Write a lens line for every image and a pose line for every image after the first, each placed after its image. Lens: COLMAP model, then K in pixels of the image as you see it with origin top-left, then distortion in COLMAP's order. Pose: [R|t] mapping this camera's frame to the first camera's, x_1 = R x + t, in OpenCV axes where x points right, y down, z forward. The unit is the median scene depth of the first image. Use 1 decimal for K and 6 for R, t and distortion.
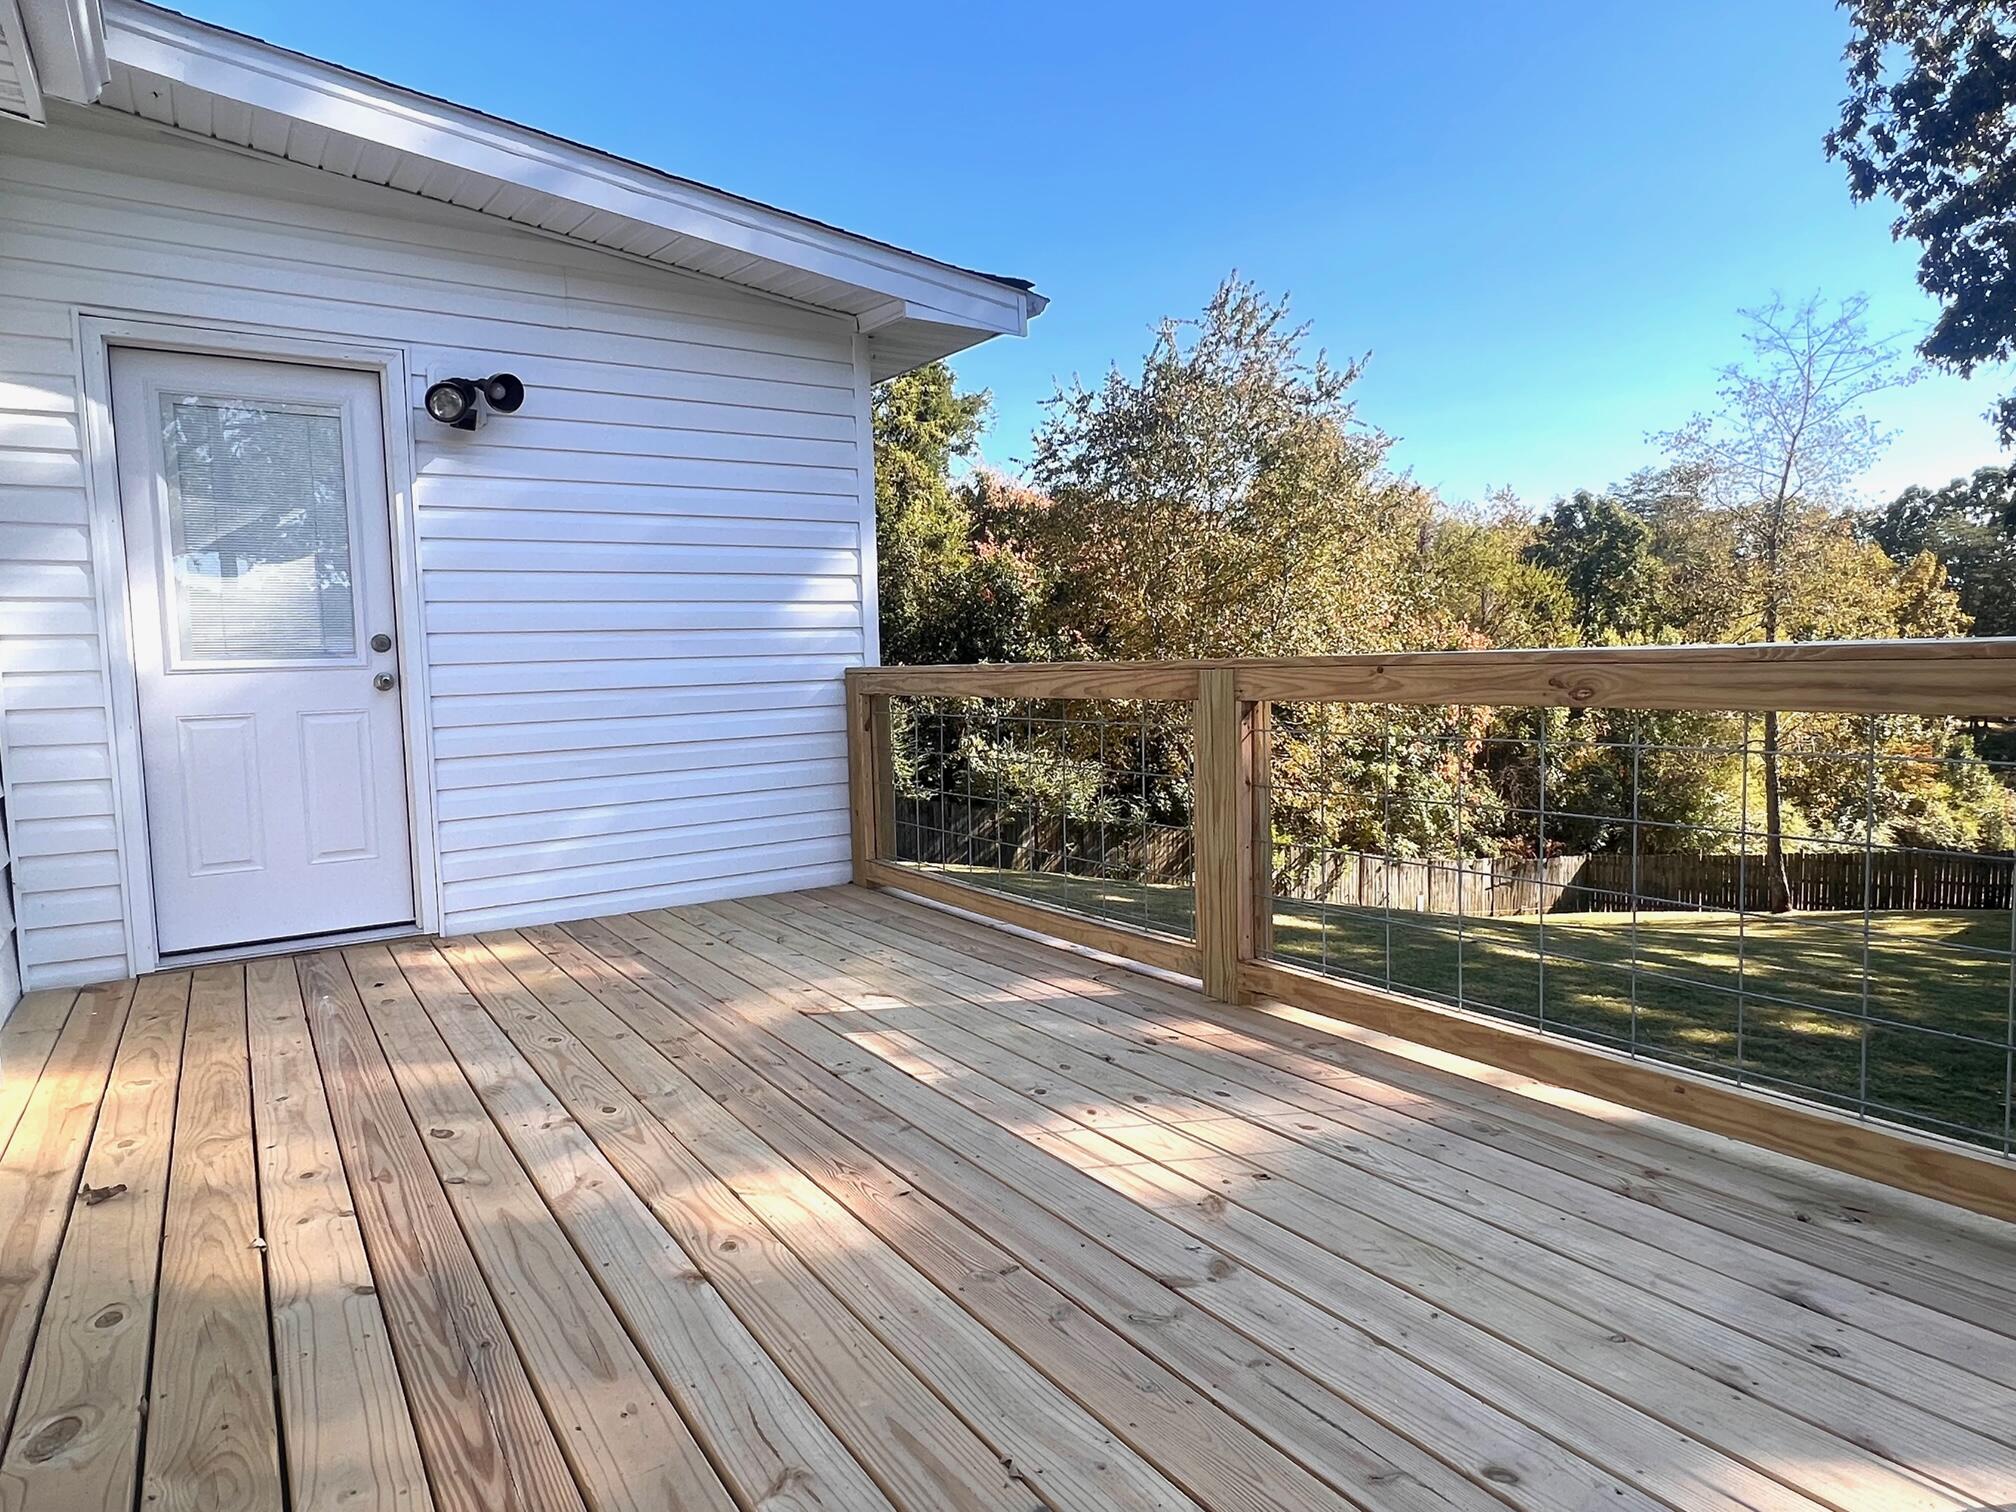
lens RADIAL K [[1198.6, 0, 999.6], [0, 1198.6, 750.4], [0, 0, 1]] dist [-0.000246, 0.001874]
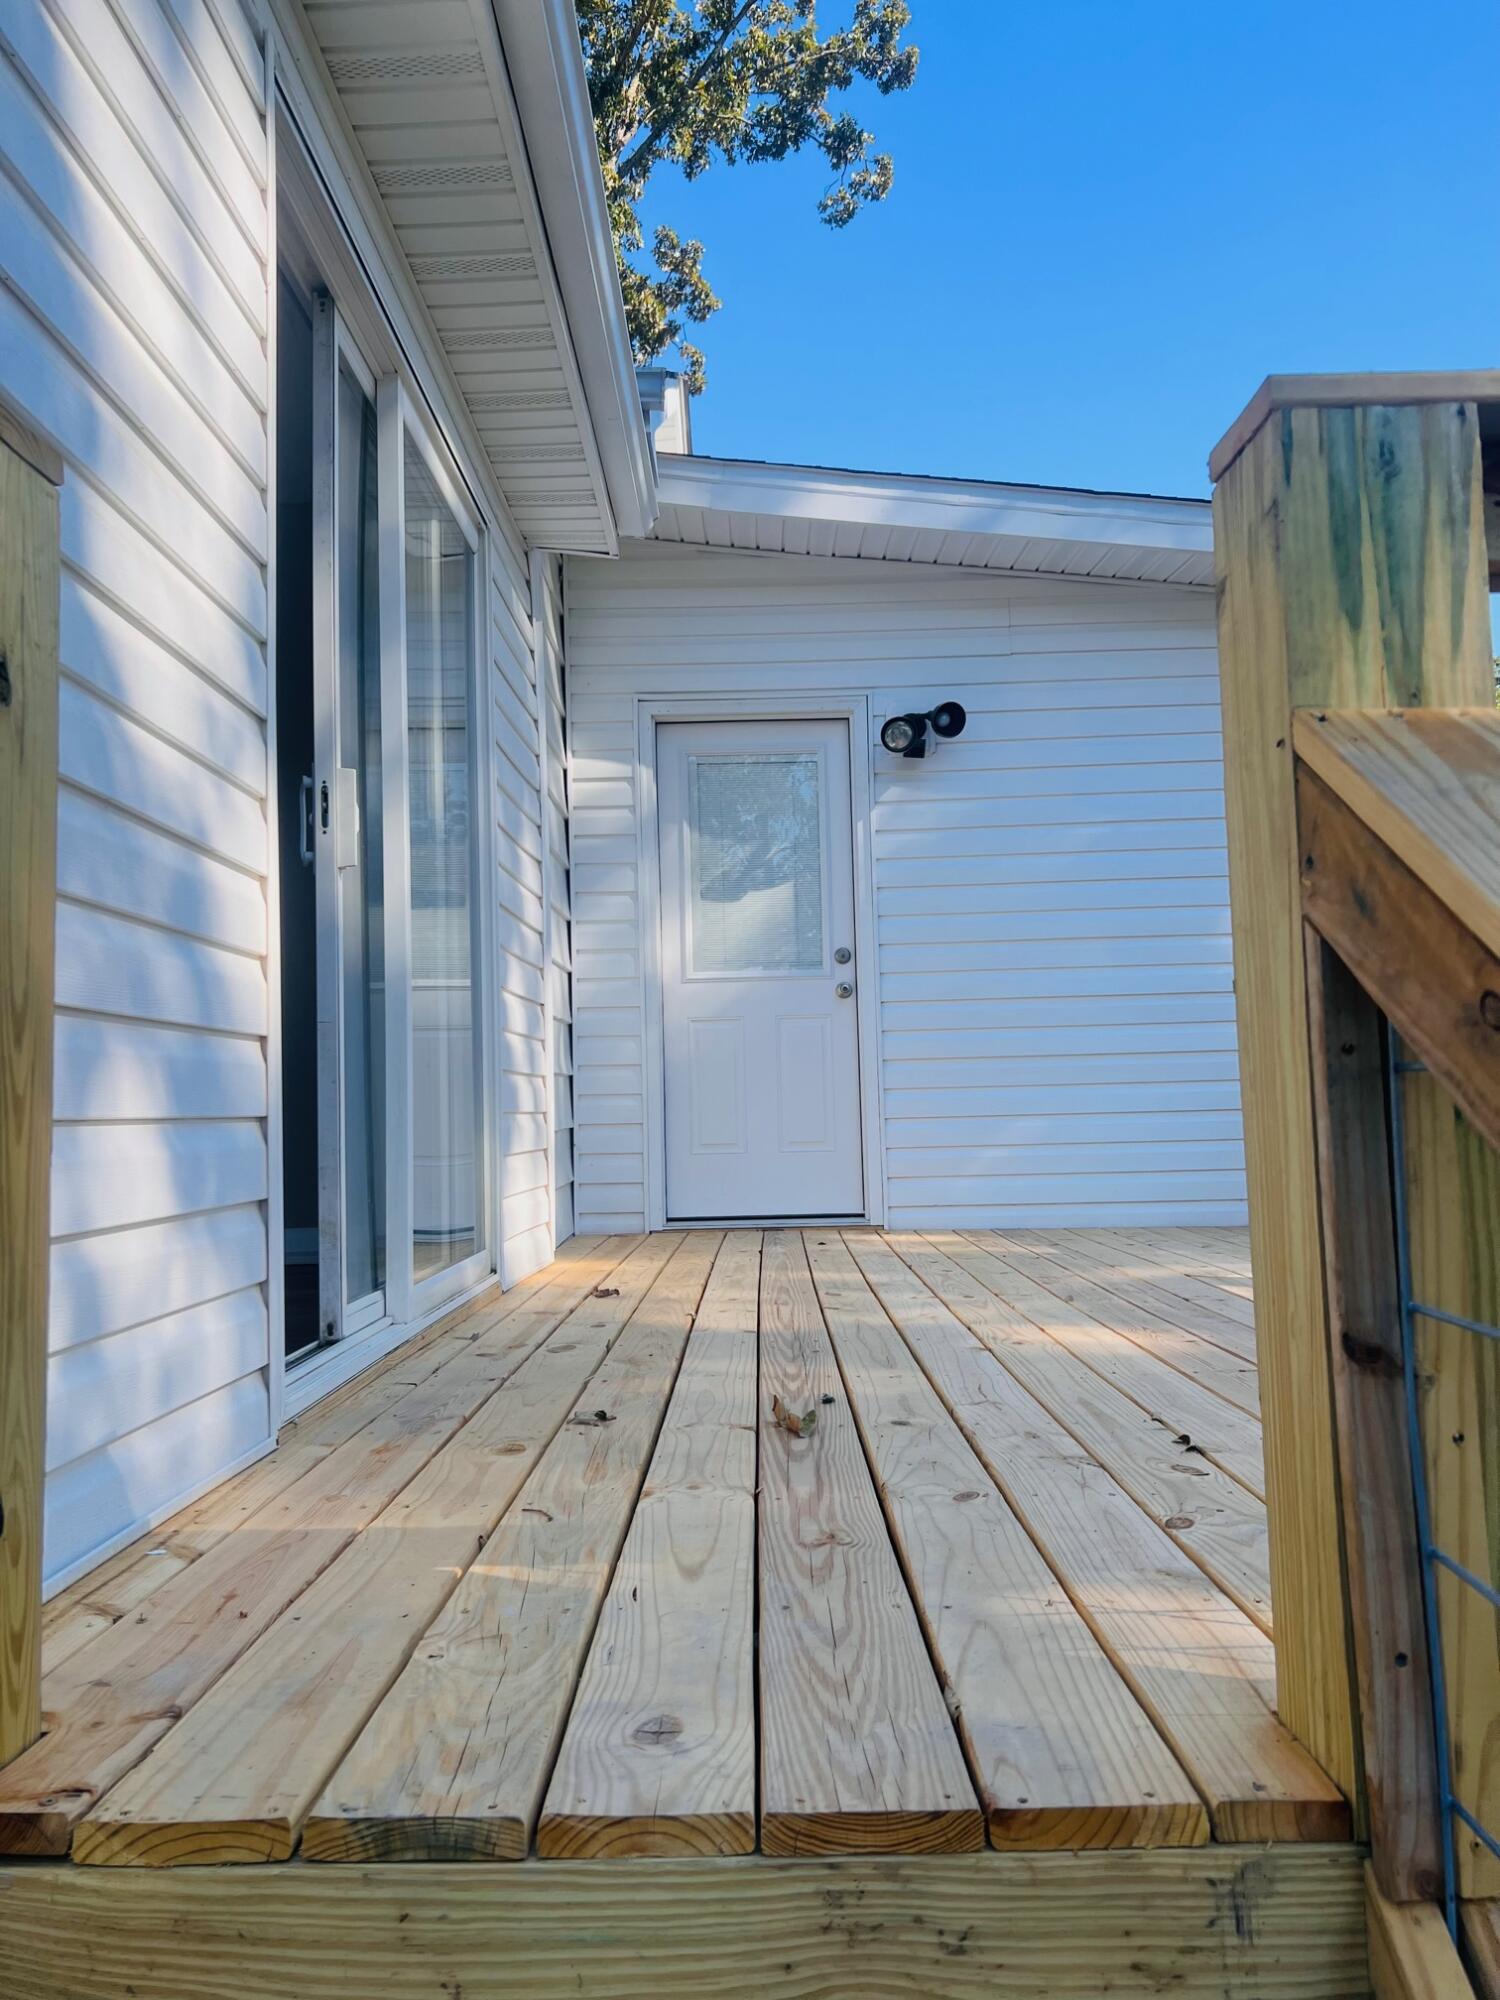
lens RADIAL K [[1512.5, 0, 749.4], [0, 1512.5, 999.8], [0, 0, 1]] dist [0.054194, -0.000143]
pose [[0.831649, -0.038310, -0.553979, 0.189199], [-0.039140, 0.991092, -0.127295, 0.135677], [0.553921, 0.127547, 0.822741, -0.196613]]
